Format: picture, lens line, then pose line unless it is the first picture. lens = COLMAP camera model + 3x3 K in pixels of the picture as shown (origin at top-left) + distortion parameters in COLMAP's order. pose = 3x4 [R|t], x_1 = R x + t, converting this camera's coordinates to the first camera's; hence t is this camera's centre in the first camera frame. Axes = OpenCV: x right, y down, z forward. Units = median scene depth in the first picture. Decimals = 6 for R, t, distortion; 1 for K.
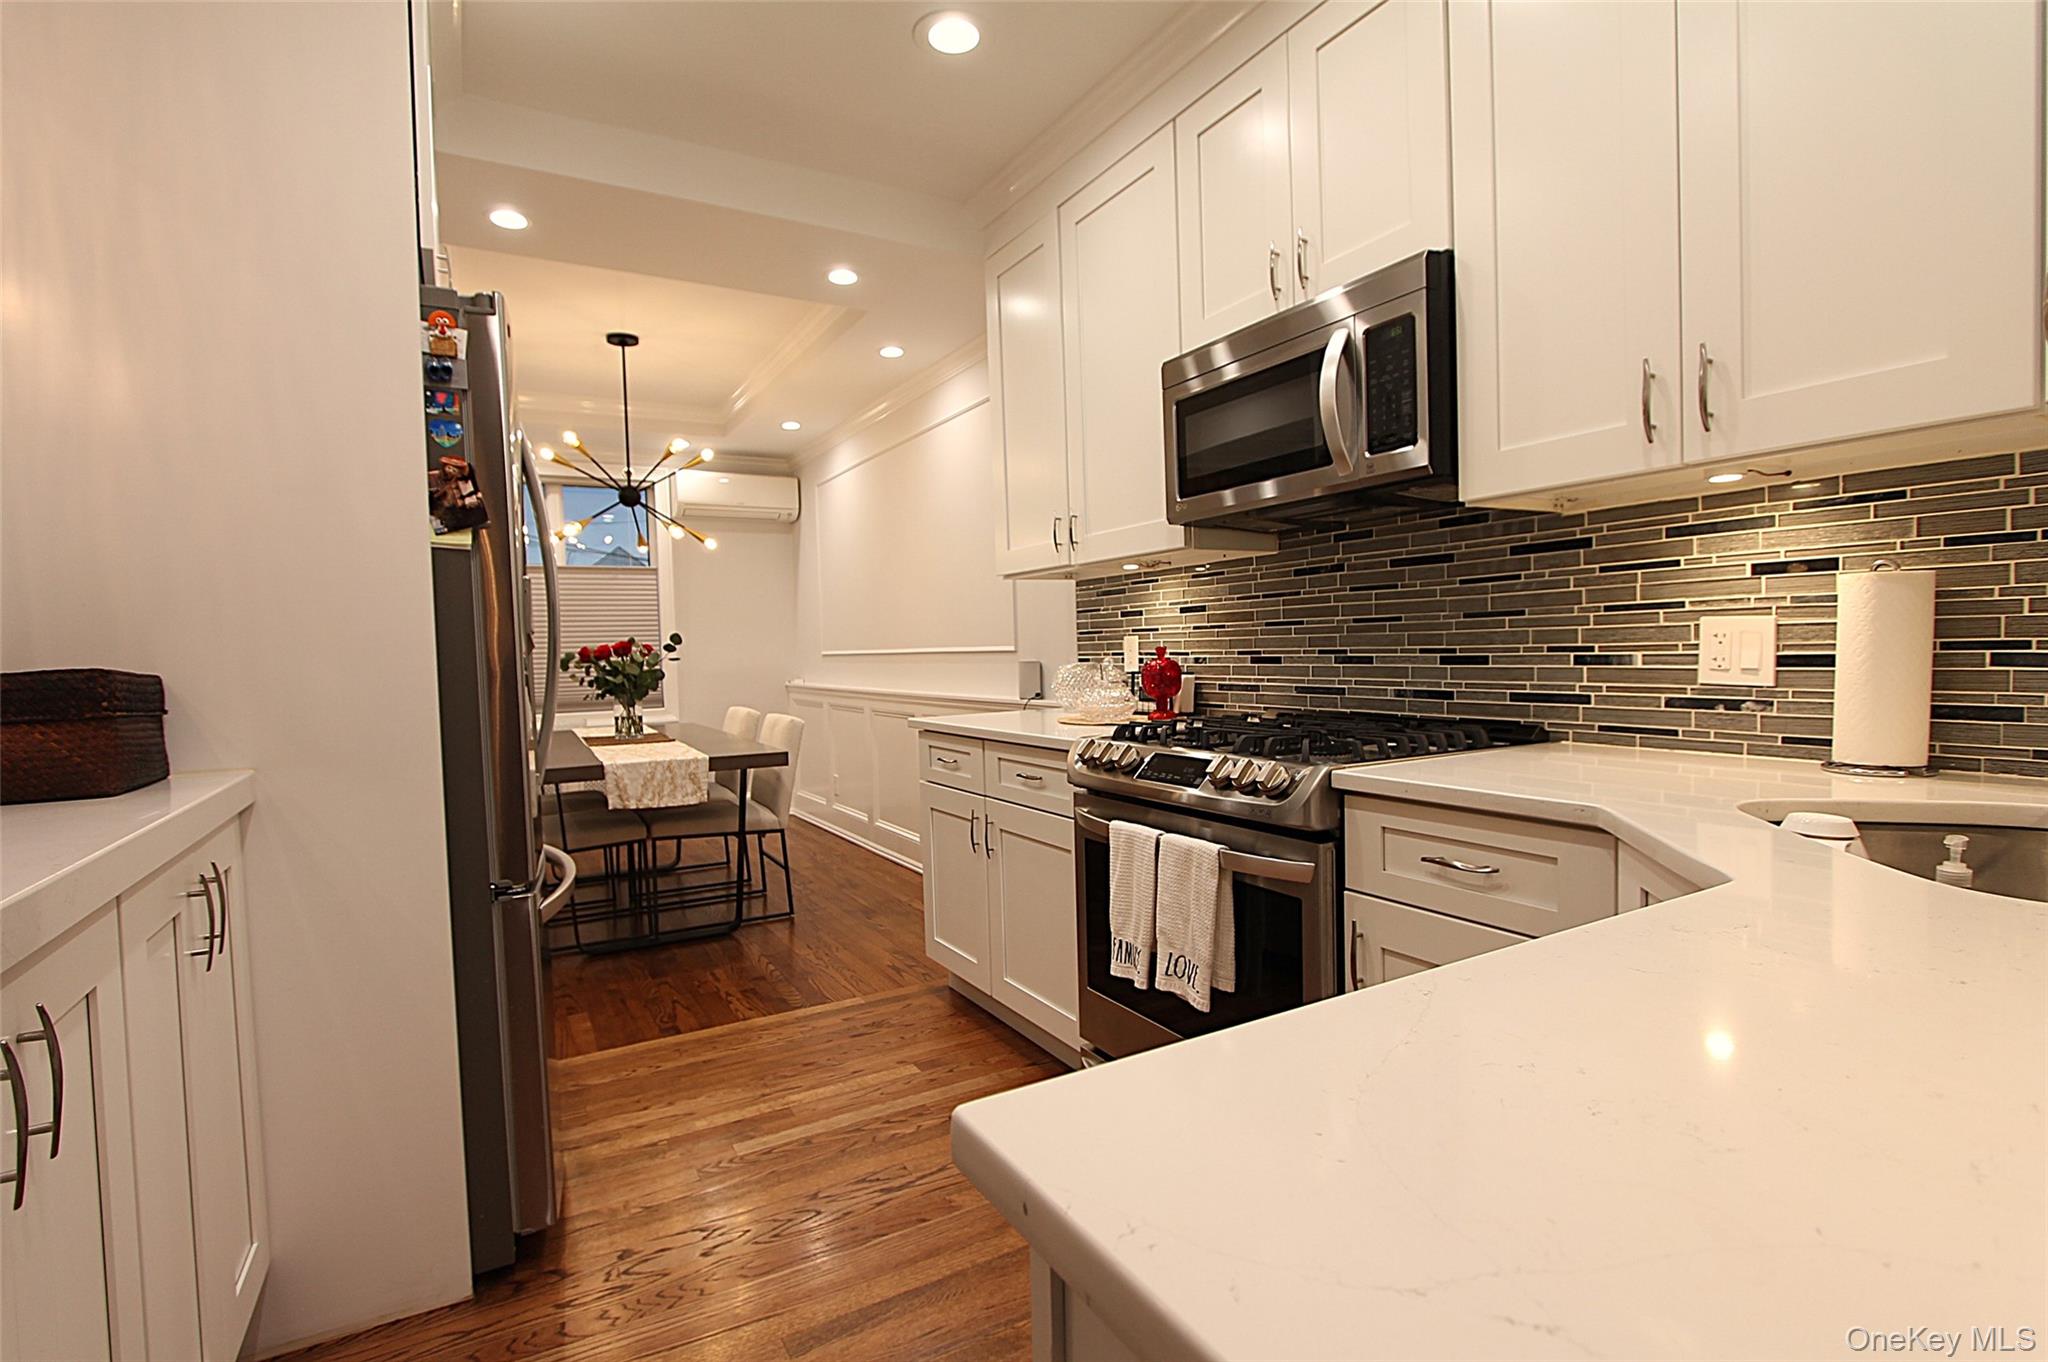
lens RADIAL K [[970.9, 0, 1018.1], [0, 970.9, 685.0], [0, 0, 1]] dist [-0.017206, 0.002834]
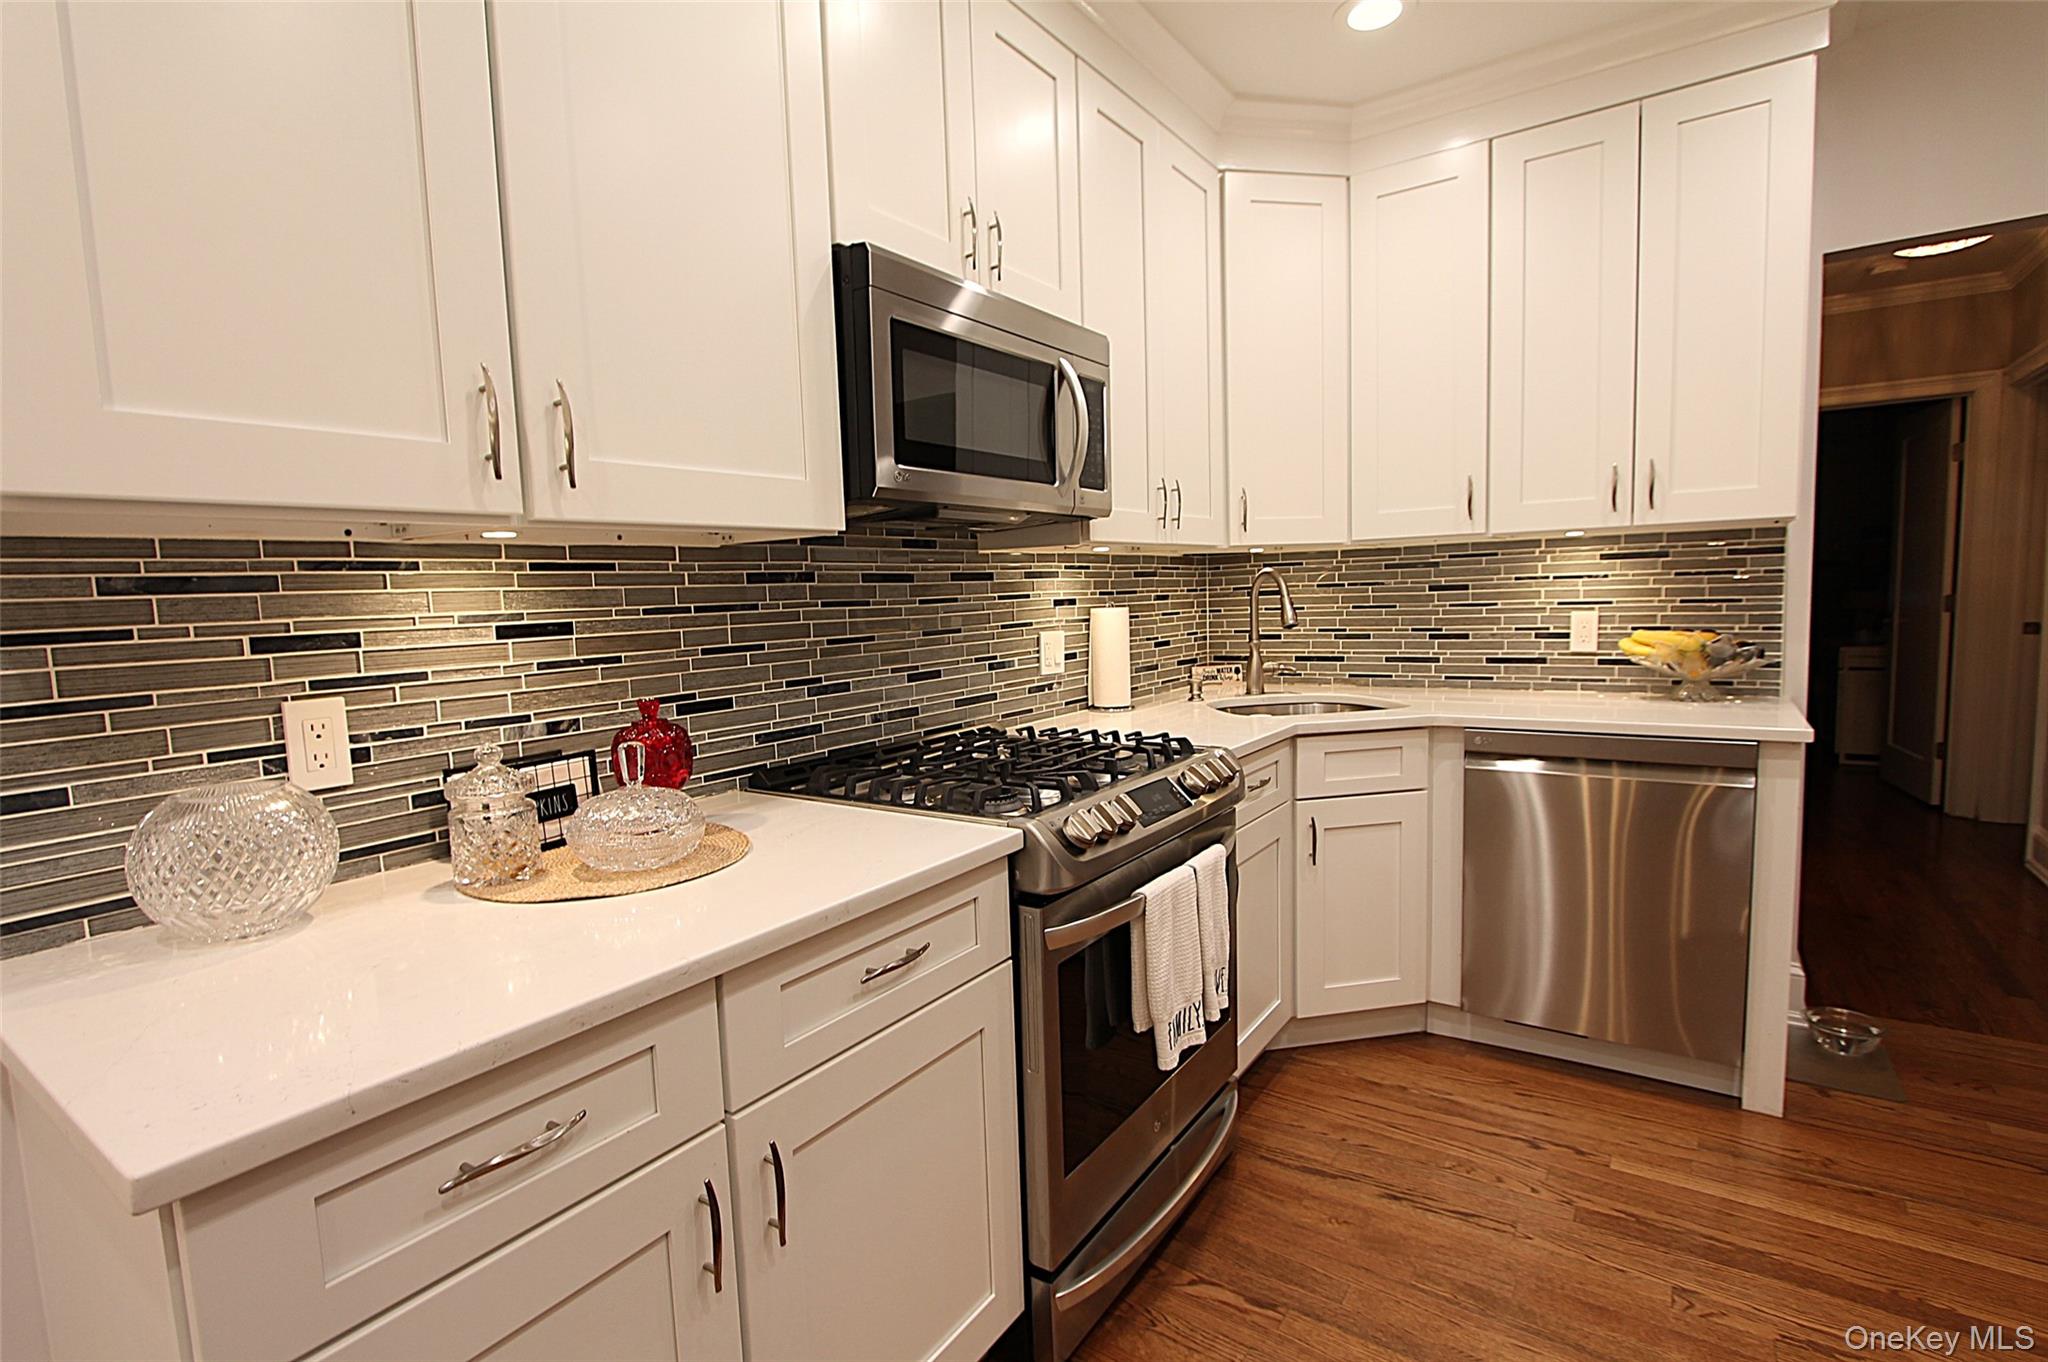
lens RADIAL K [[970.9, 0, 1027.3], [0, 970.9, 689.1], [0, 0, 1]] dist [-0.017206, 0.002834]
pose [[-0.438244, -0.040435, 0.897946, -0.505059], [0.088344, 0.992213, 0.087797, -0.088156], [-0.894504, 0.117805, -0.431260, 1.266002]]
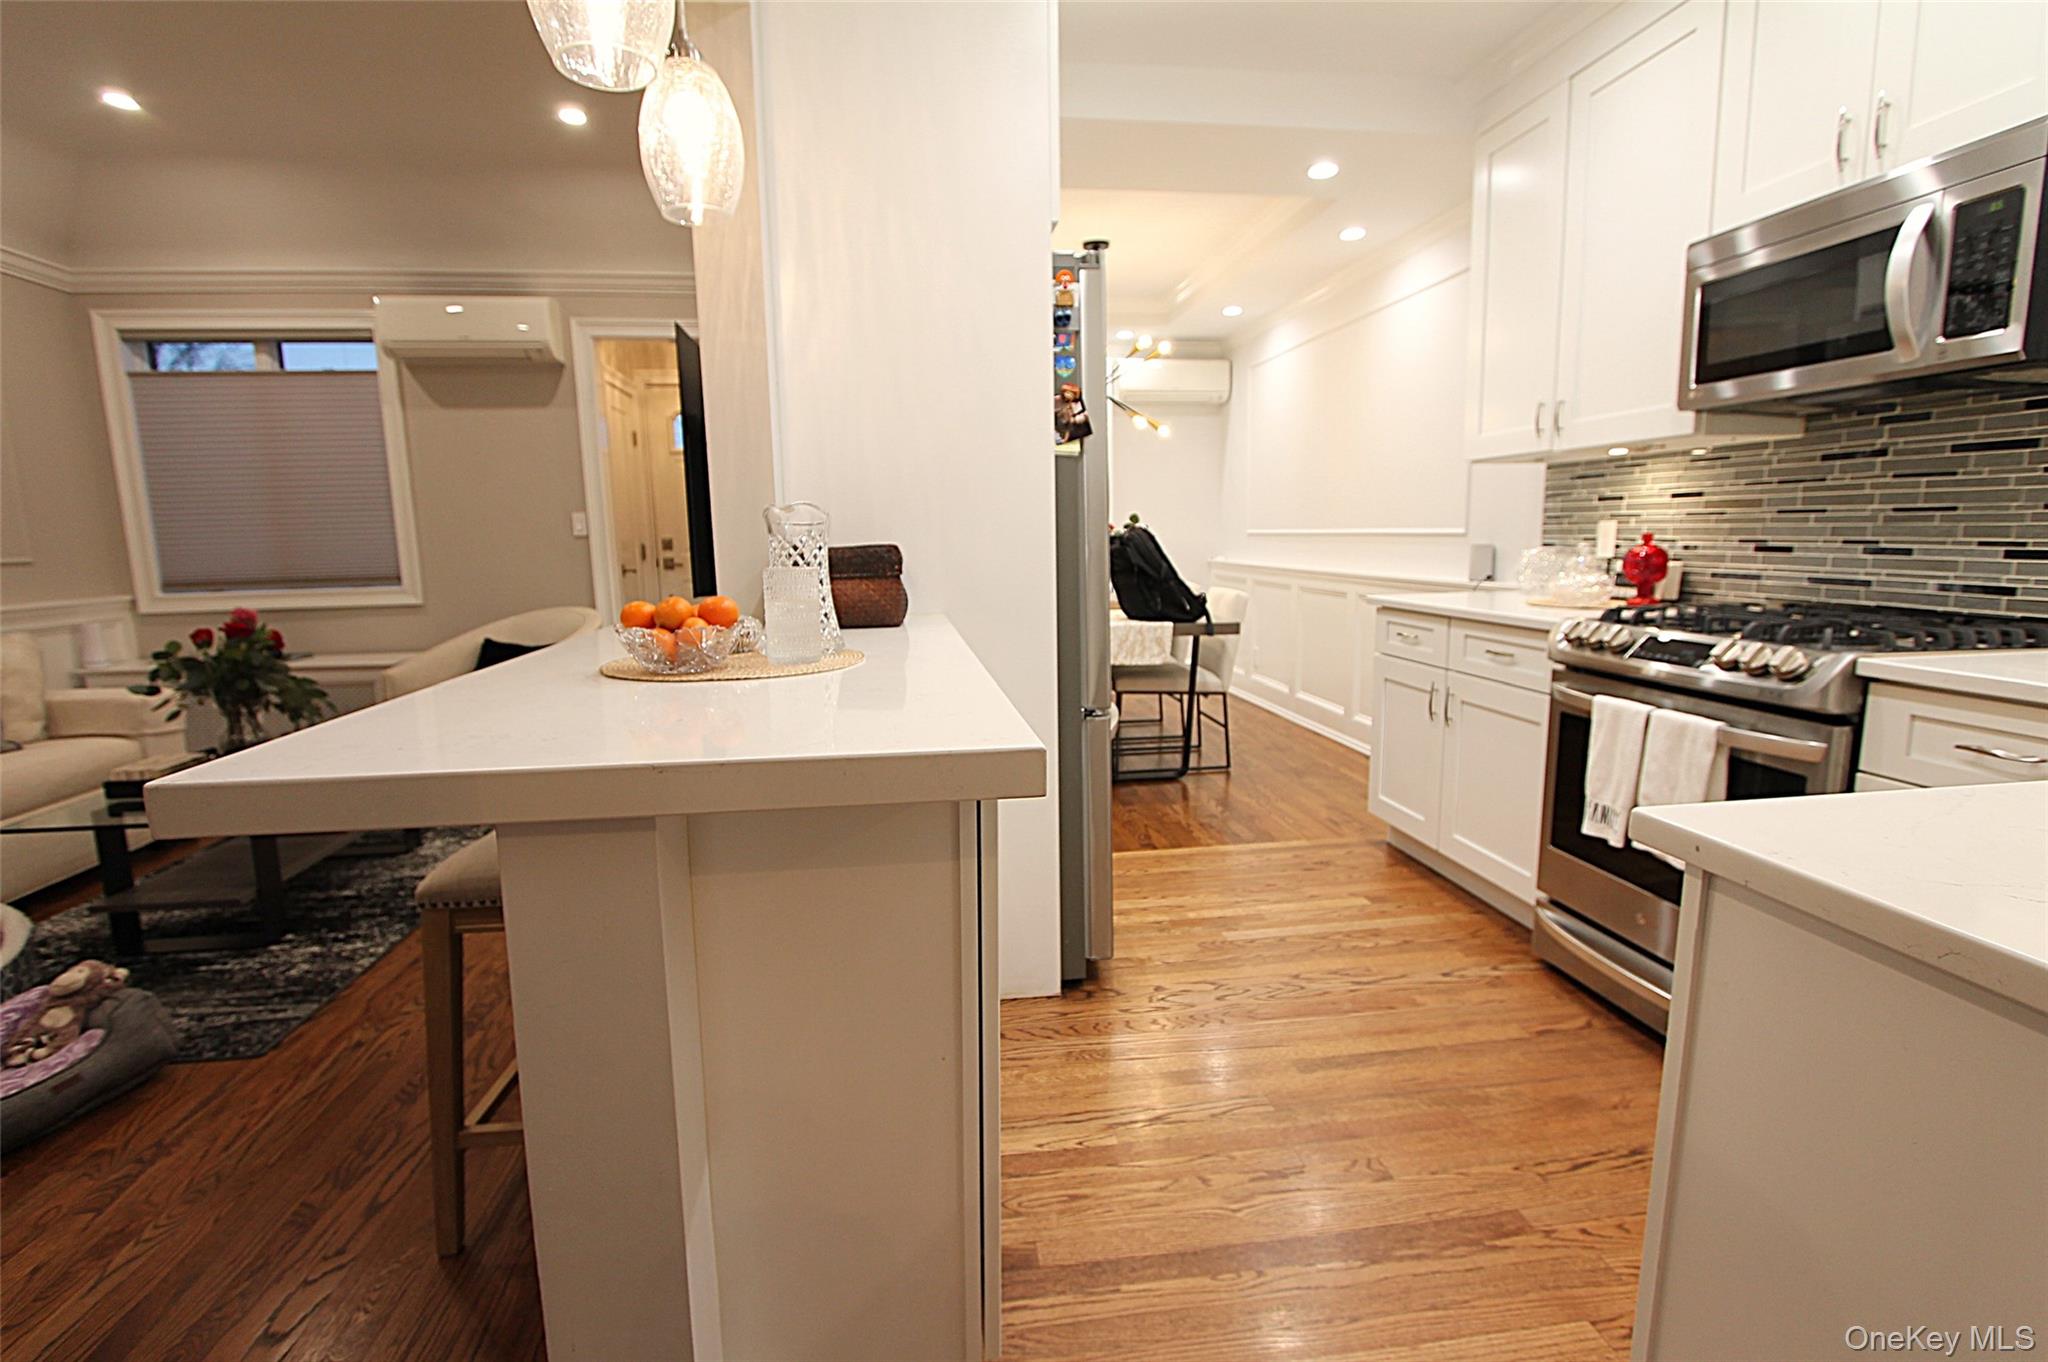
lens RADIAL K [[970.9, 0, 1019.5], [0, 970.9, 685.6], [0, 0, 1]] dist [-0.017206, 0.002834]
pose [[0.928387, 0.068141, -0.365315, -0.098931], [-0.021219, 0.991161, 0.130954, -0.000074], [0.371010, -0.113824, 0.921627, -0.214995]]
